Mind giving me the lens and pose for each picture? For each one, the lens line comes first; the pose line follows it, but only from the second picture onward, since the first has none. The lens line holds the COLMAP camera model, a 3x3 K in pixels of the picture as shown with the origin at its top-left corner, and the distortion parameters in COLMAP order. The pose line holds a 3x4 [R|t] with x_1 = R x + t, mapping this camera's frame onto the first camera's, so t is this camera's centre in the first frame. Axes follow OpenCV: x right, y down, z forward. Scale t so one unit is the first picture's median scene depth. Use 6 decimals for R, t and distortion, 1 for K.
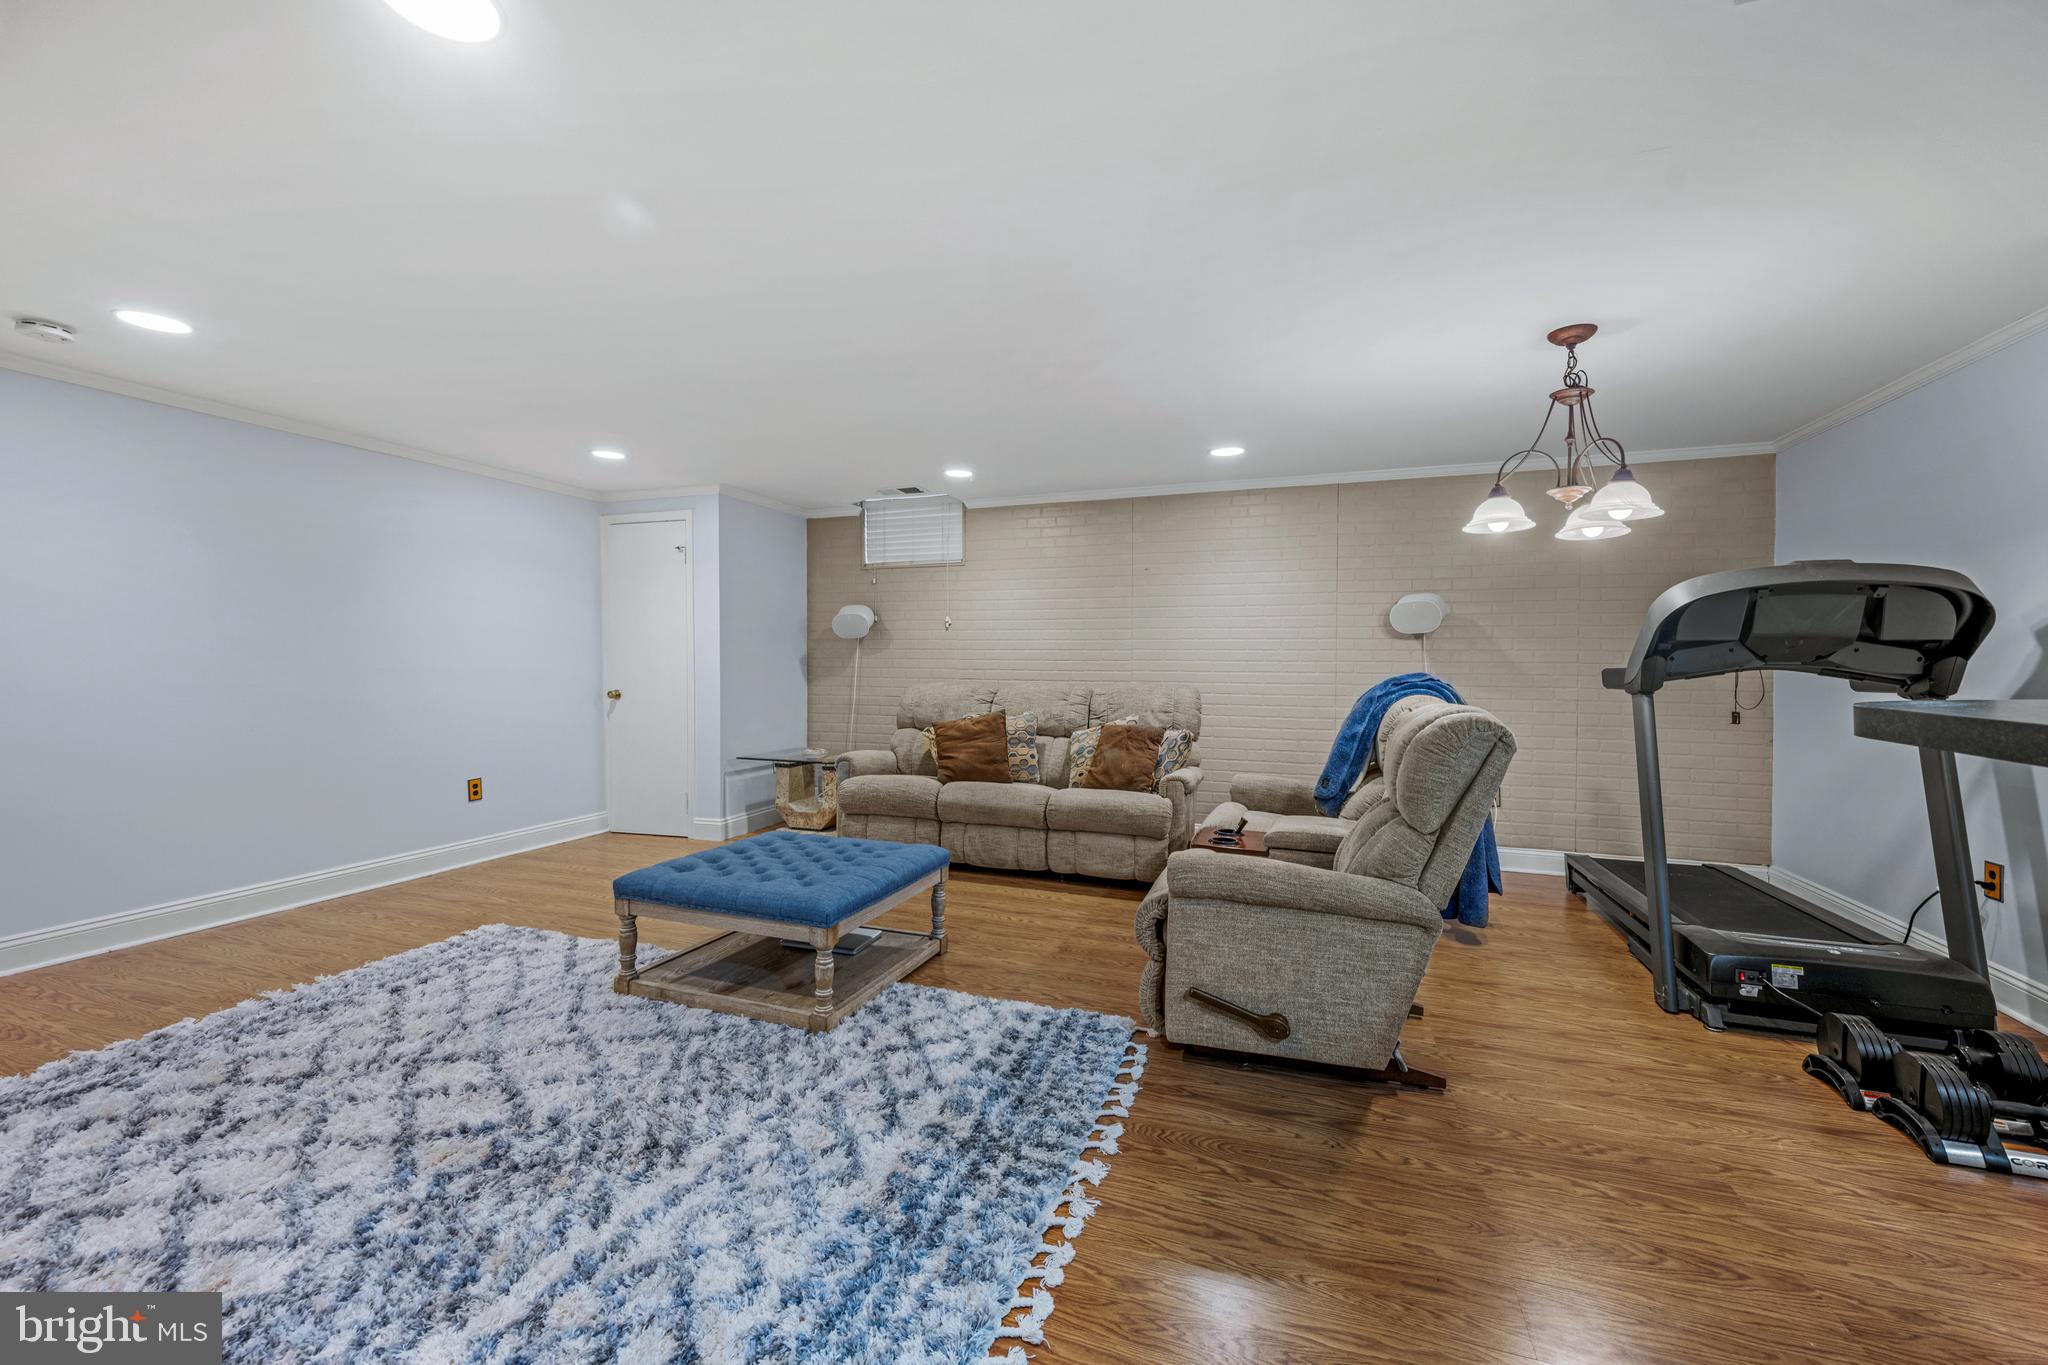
lens RADIAL K [[828.2, 0, 1025.3], [0, 828.2, 683.7], [0, 0, 1]] dist [0.000413, 0.000042]
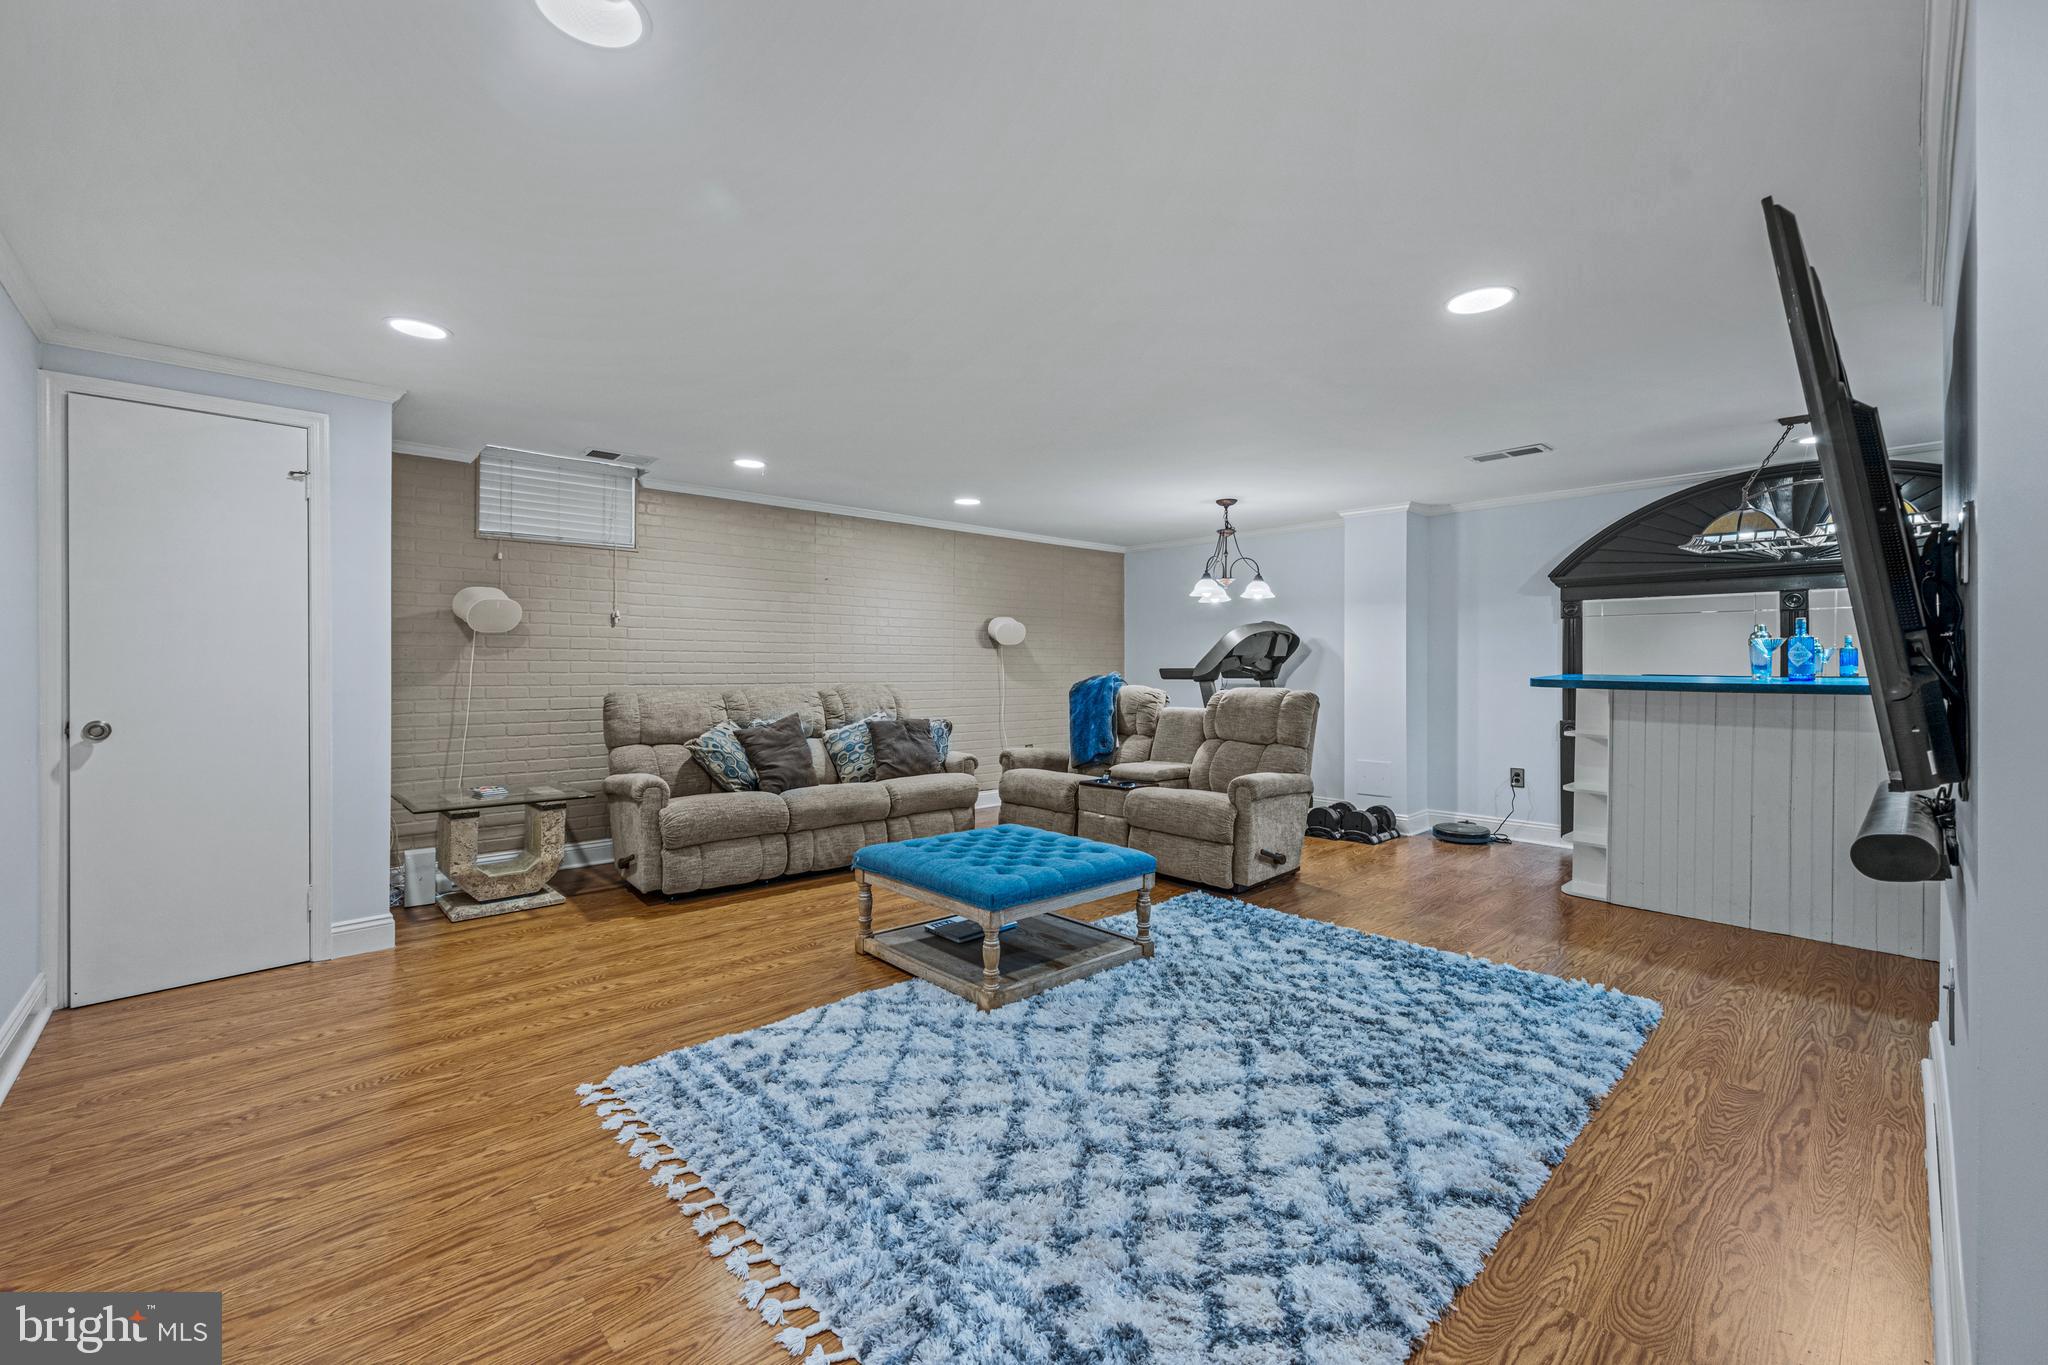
lens RADIAL K [[828.2, 0, 1028.0], [0, 828.2, 666.5], [0, 0, 1]] dist [-0.000140, -0.000091]
pose [[0.457557, -0.005129, 0.889166, -0.789998], [0.022530, 0.999729, -0.005827, -0.012436], [-0.888895, 0.022699, 0.457548, 0.304737]]
